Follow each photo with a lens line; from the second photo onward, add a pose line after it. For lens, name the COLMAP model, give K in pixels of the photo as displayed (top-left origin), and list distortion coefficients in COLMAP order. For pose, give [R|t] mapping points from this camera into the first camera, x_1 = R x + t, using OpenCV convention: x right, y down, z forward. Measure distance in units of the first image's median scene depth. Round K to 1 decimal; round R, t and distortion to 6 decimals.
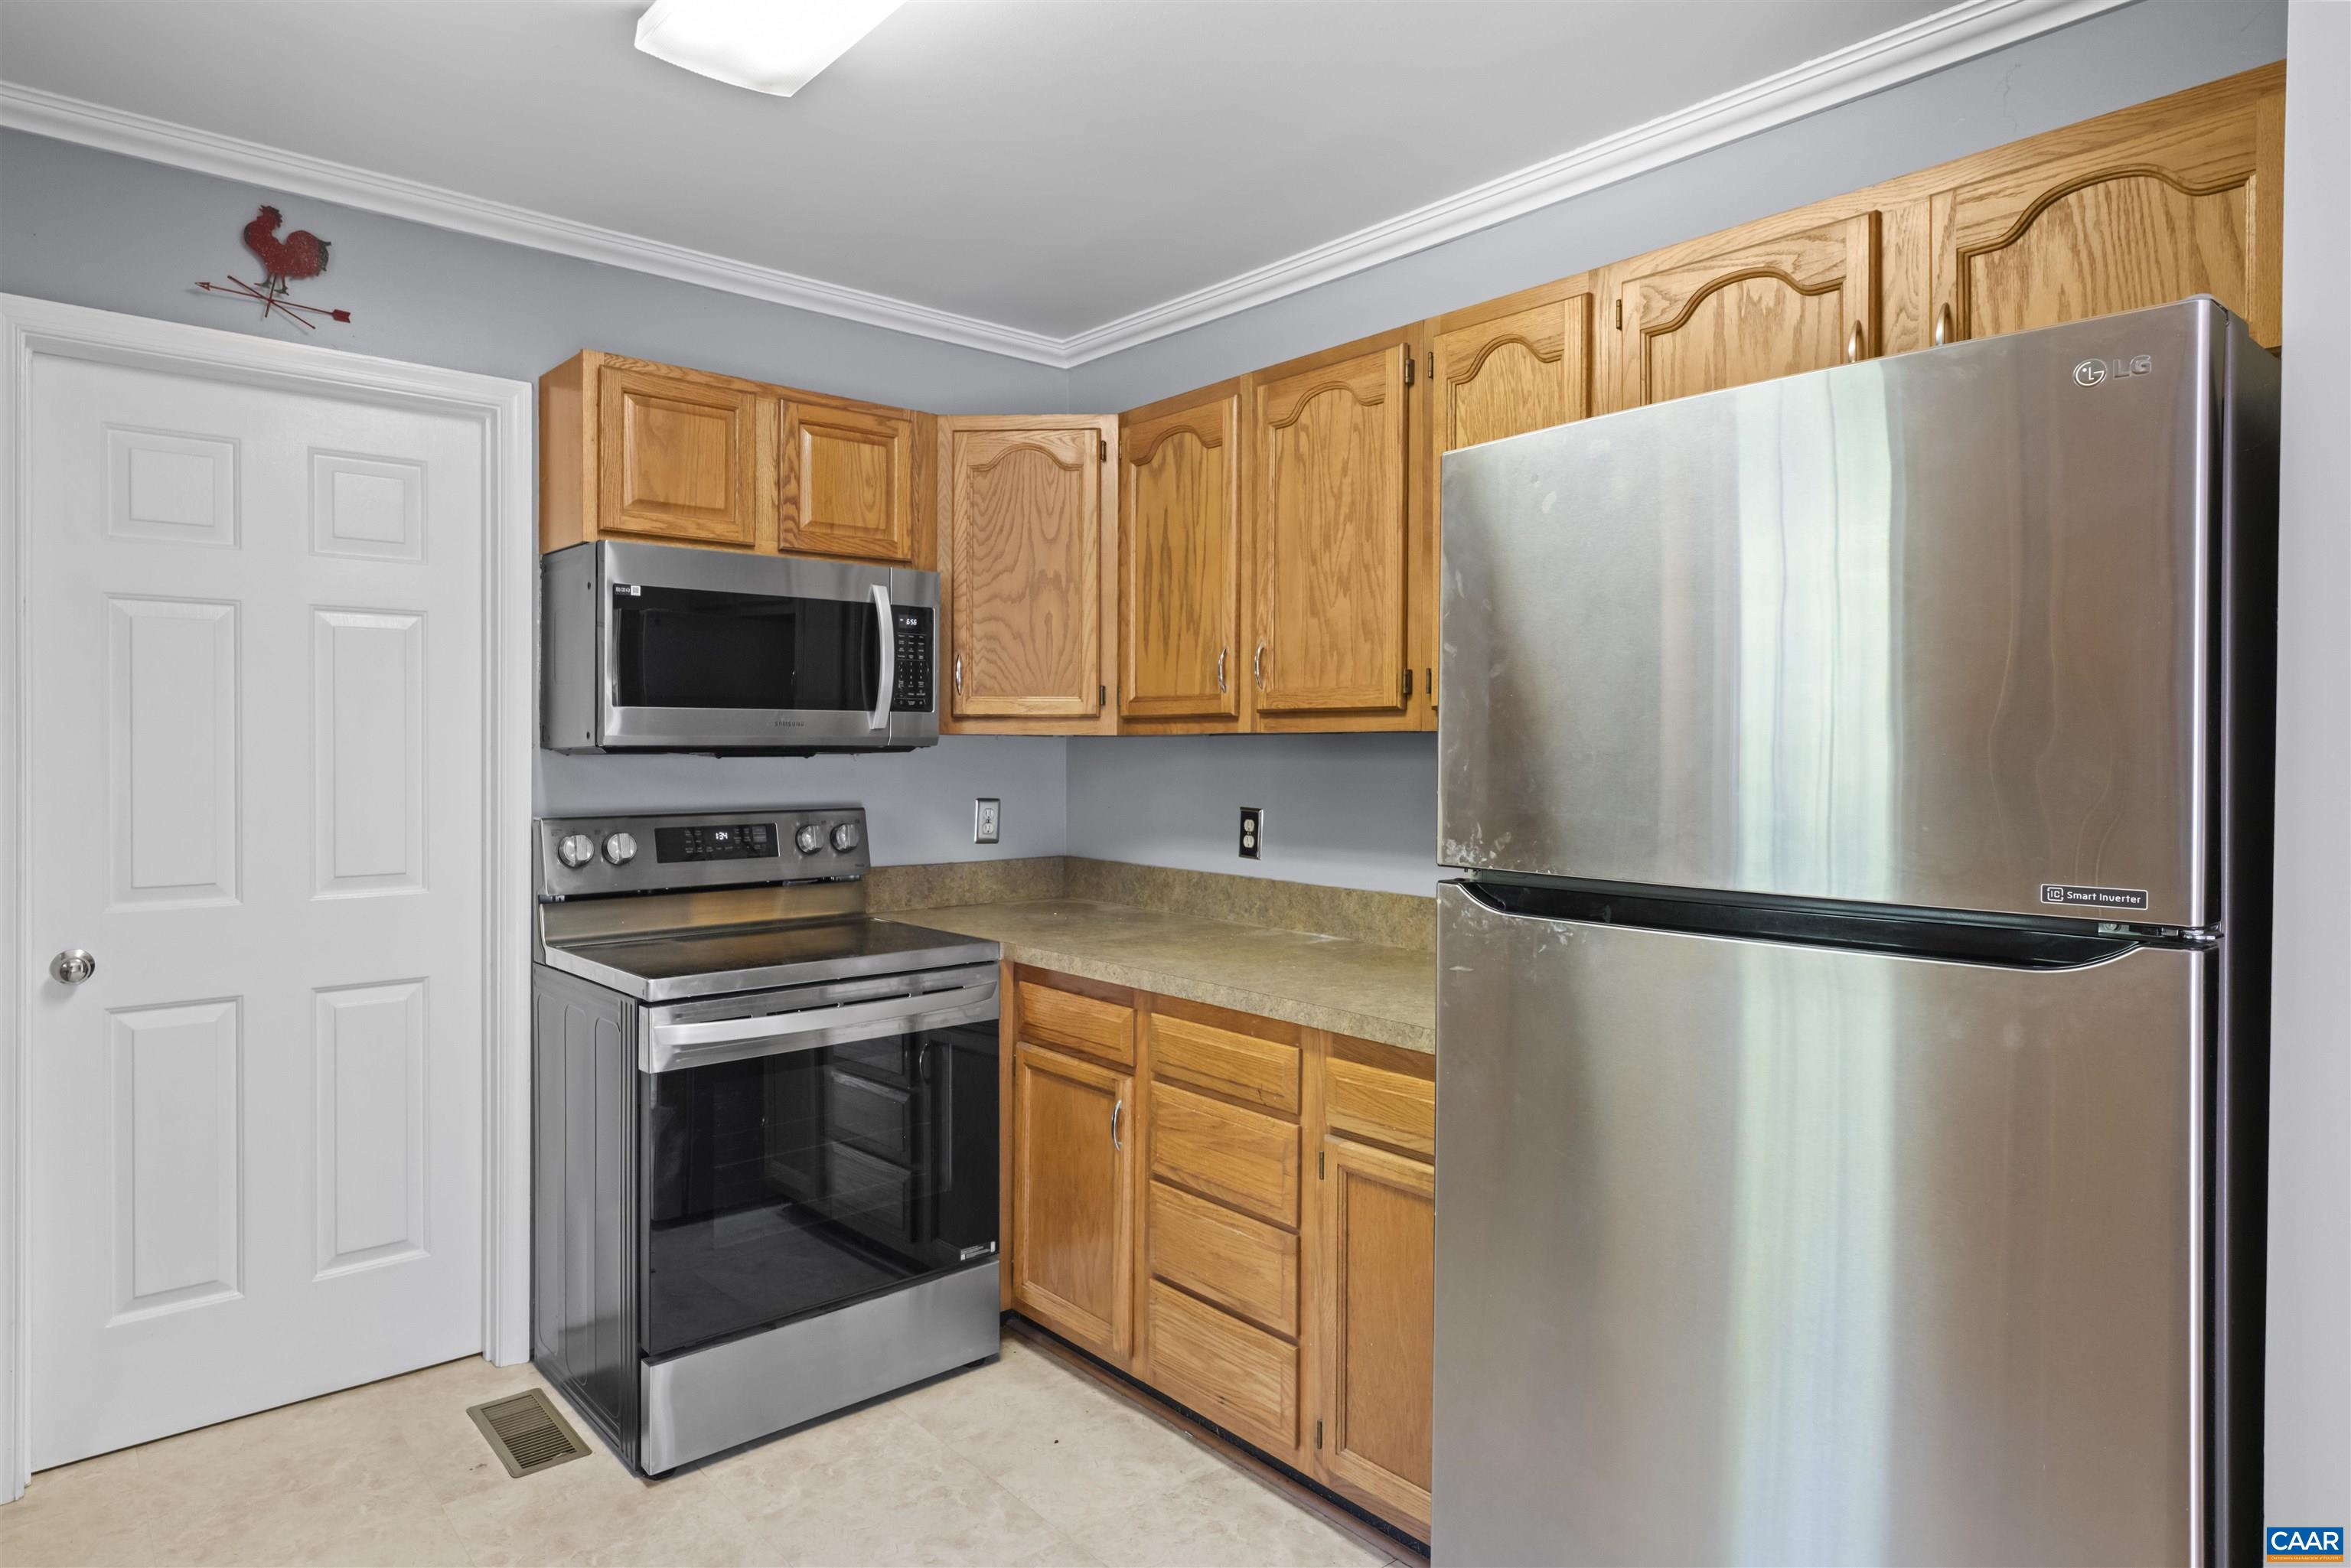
lens RADIAL K [[1339.3, 0, 1166.7], [0, 1339.3, 771.2], [0, 0, 1]] dist [-0.002560, -0.000982]
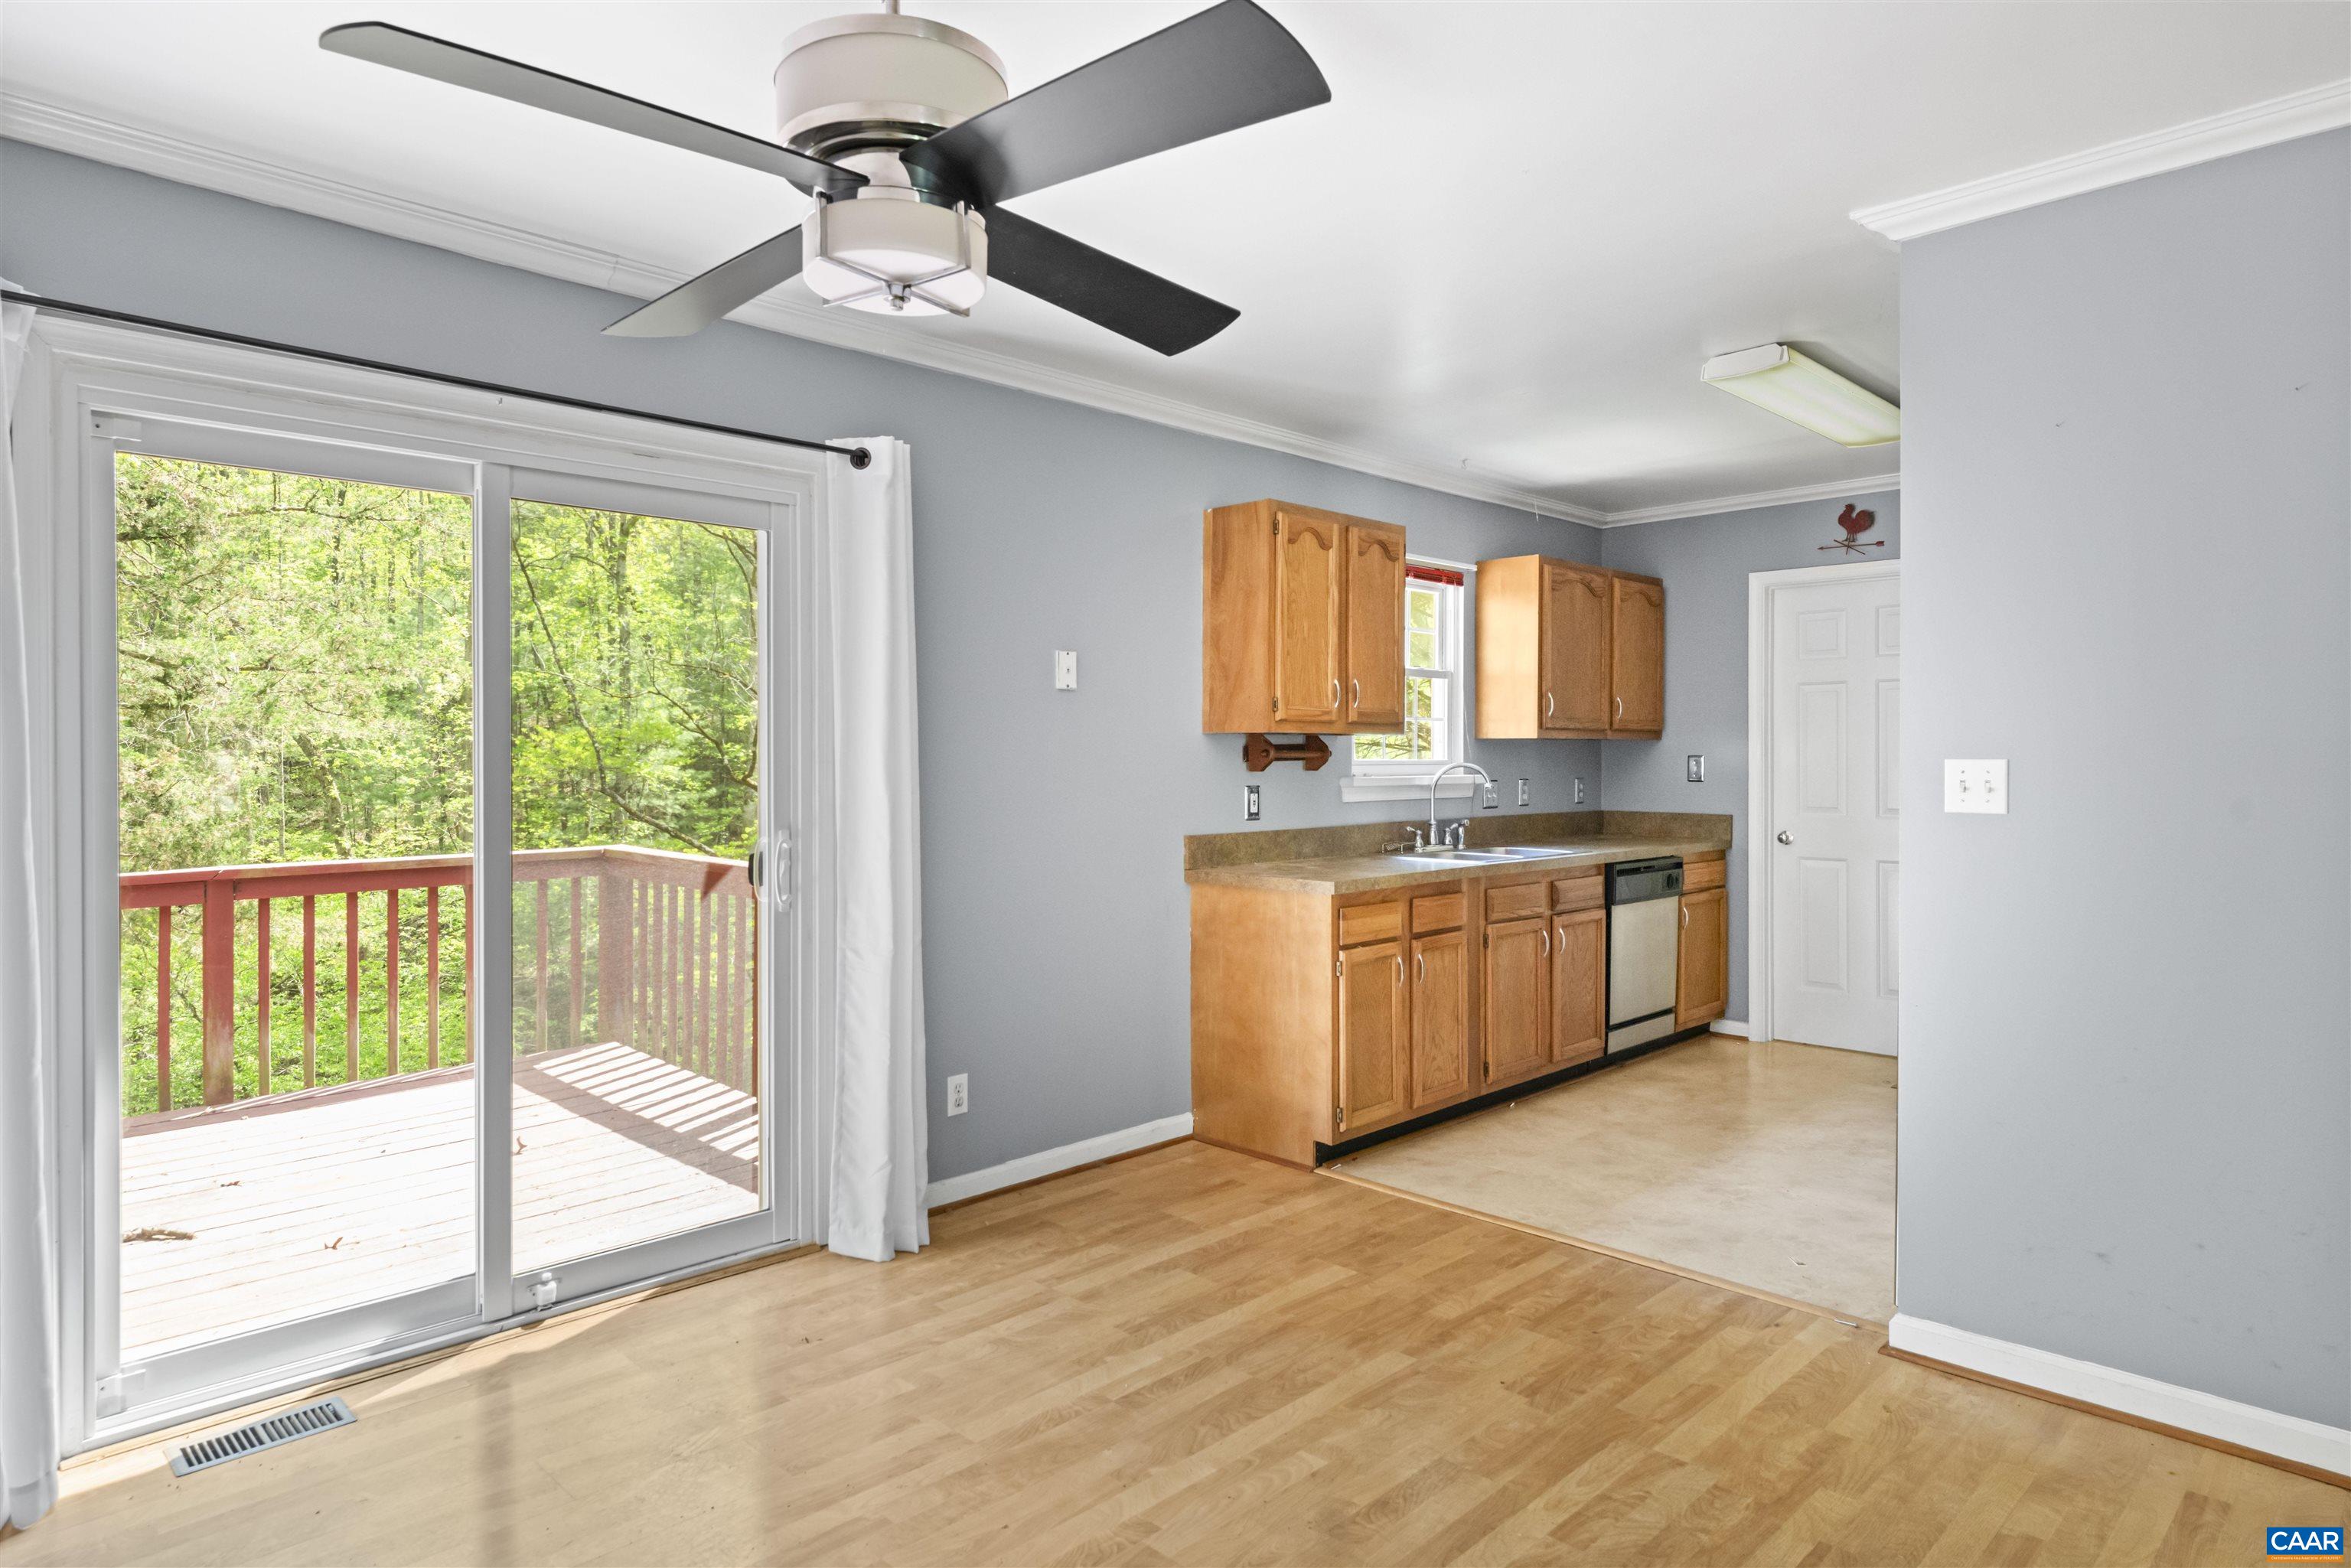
lens RADIAL K [[1339.3, 0, 1167.3], [0, 1339.3, 770.2], [0, 0, 1]] dist [-0.002560, -0.000982]
pose [[0.066515, 0.006860, -0.997762, 1.335766], [-0.011406, 0.999916, 0.006114, 0.017538], [0.997720, 0.010974, 0.066588, -0.248313]]
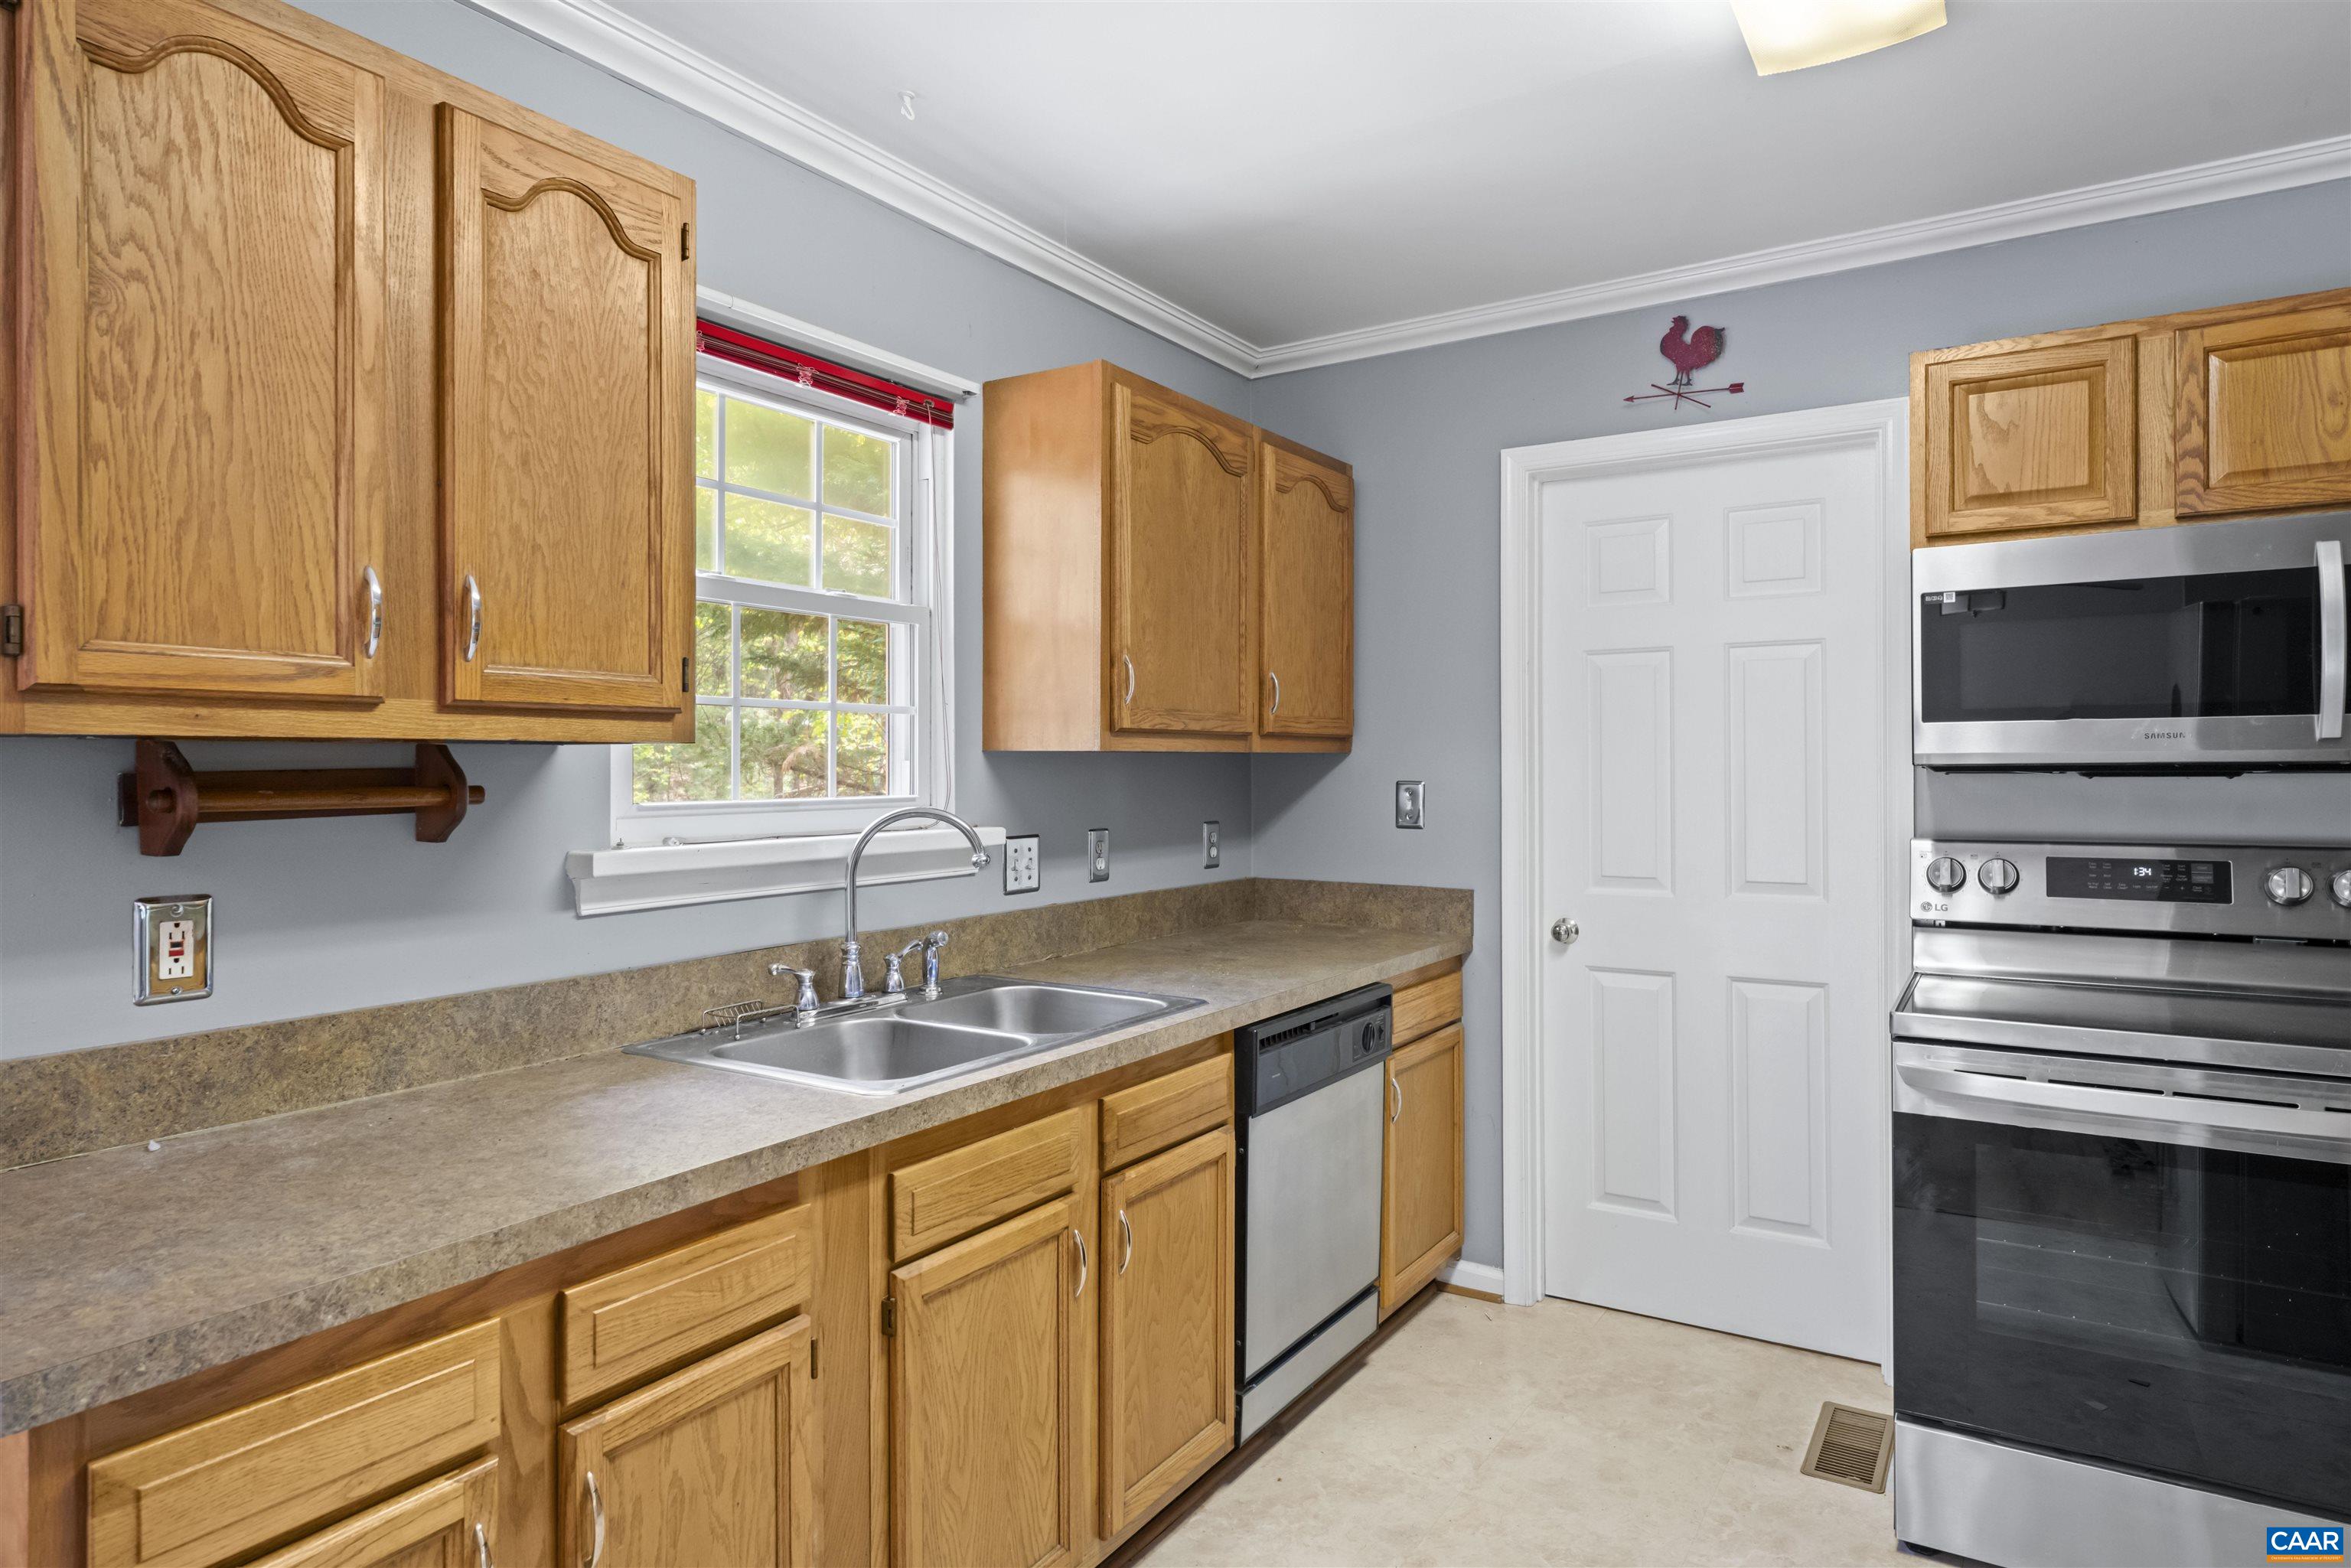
lens RADIAL K [[1339.3, 0, 1174.2], [0, 1339.3, 780.3], [0, 0, 1]] dist [-0.002560, -0.000982]
pose [[0.284378, 0.007145, -0.958686, 0.318509], [-0.008404, 0.999952, 0.004960, -0.008046], [0.958675, 0.006646, 0.284424, 0.206547]]
